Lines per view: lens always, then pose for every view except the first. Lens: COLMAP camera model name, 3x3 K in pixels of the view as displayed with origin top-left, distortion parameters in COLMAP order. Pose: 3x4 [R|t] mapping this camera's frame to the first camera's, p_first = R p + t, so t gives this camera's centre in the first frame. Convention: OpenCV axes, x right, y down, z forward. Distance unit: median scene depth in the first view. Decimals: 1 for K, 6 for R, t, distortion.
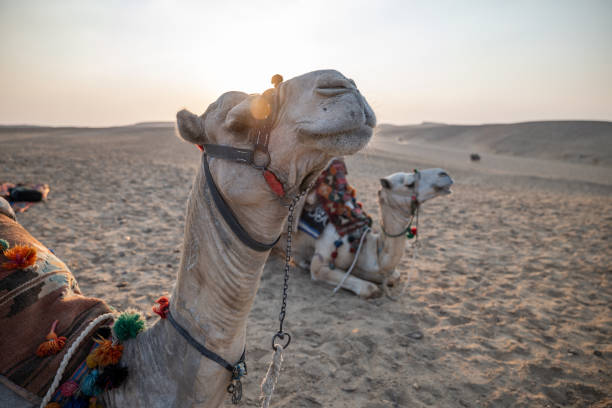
lens RADIAL K [[356.6, 0, 306.0], [0, 356.6, 204.0], [0, 0, 1]] dist [-0.053133, -0.000497]
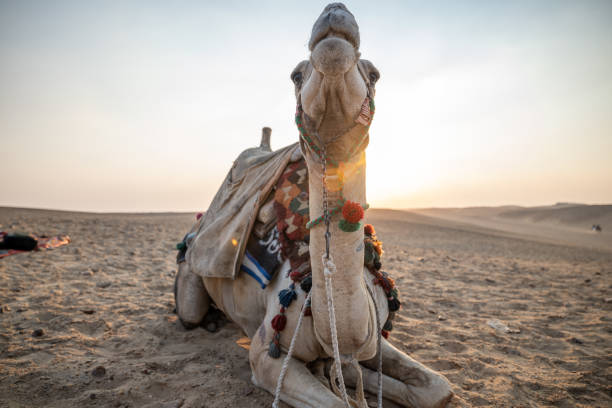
lens RADIAL K [[356.6, 0, 306.0], [0, 356.6, 204.0], [0, 0, 1]] dist [-0.053133, -0.000497]
pose [[0.951302, -0.021119, -0.307536, 0.191500], [-0.050003, 0.973865, -0.221553, 0.071802], [0.304177, 0.226142, 0.925384, 0.430124]]
